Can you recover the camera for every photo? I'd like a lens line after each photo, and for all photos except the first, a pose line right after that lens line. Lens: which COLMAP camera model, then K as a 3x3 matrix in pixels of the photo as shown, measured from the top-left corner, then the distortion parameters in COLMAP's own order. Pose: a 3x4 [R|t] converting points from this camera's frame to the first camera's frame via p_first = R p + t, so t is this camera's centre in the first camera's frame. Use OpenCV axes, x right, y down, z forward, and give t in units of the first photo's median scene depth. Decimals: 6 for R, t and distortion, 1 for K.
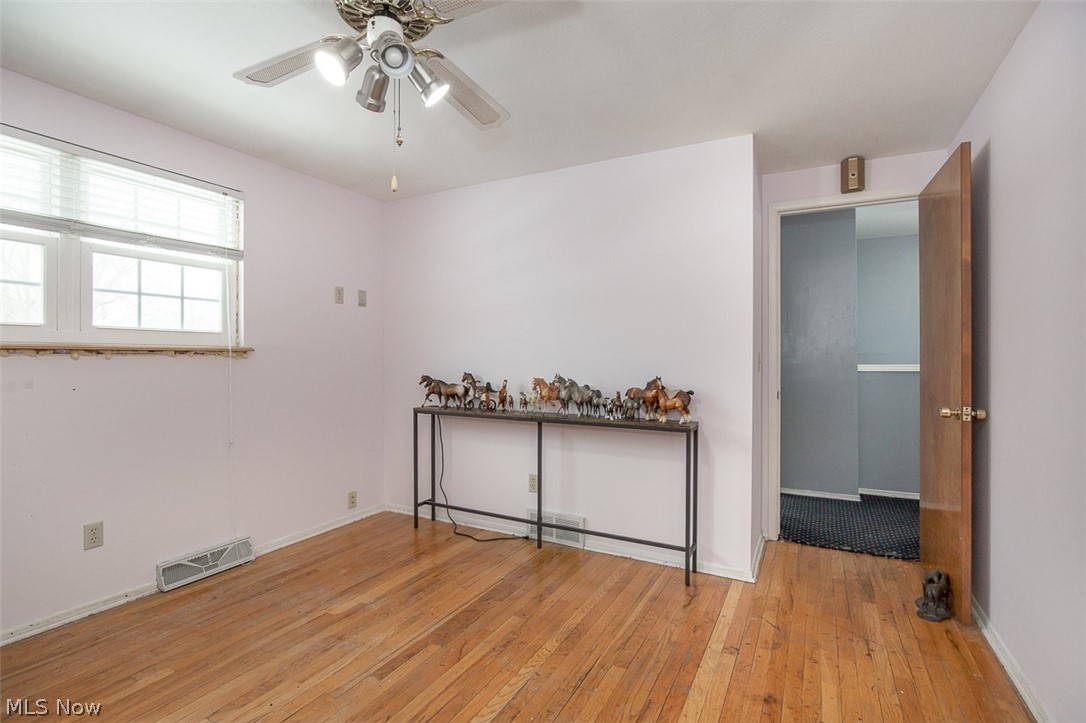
lens RADIAL K [[502.6, 0, 536.7], [0, 502.6, 368.1], [0, 0, 1]] dist [-0.014321, 0.001079]
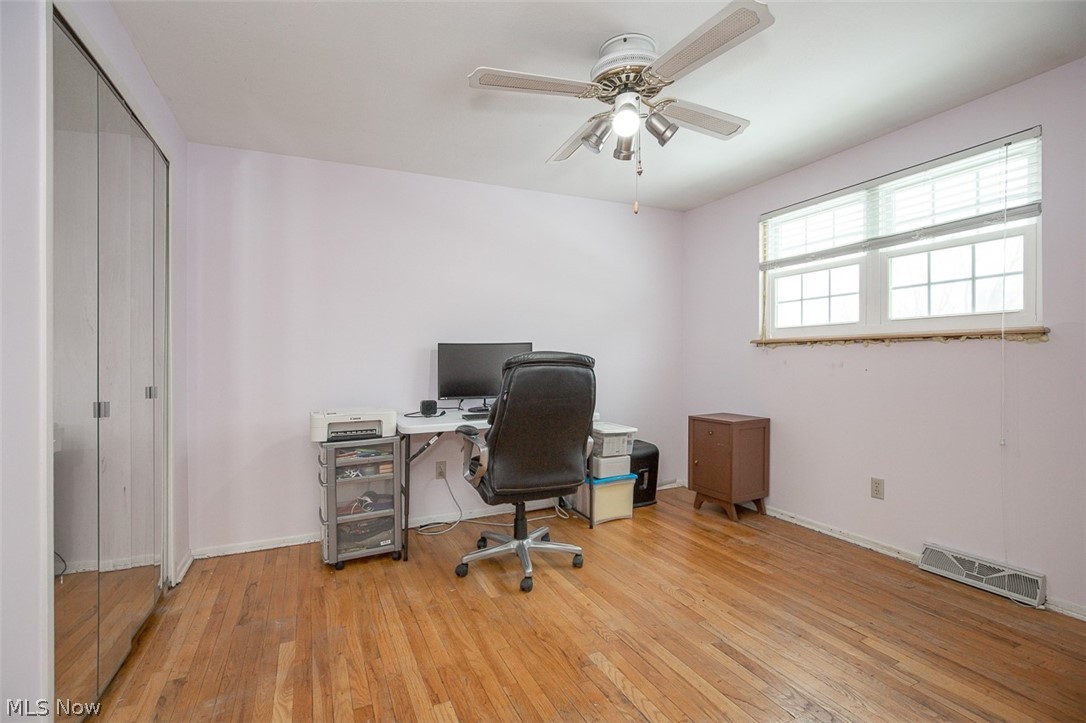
lens RADIAL K [[502.6, 0, 531.1], [0, 502.6, 342.6], [0, 0, 1]] dist [-0.014321, 0.001079]
pose [[-0.601640, -0.007247, -0.798735, 0.584505], [0.005206, 0.999902, -0.012994, -0.014493], [0.798750, -0.011976, -0.601543, 0.987710]]
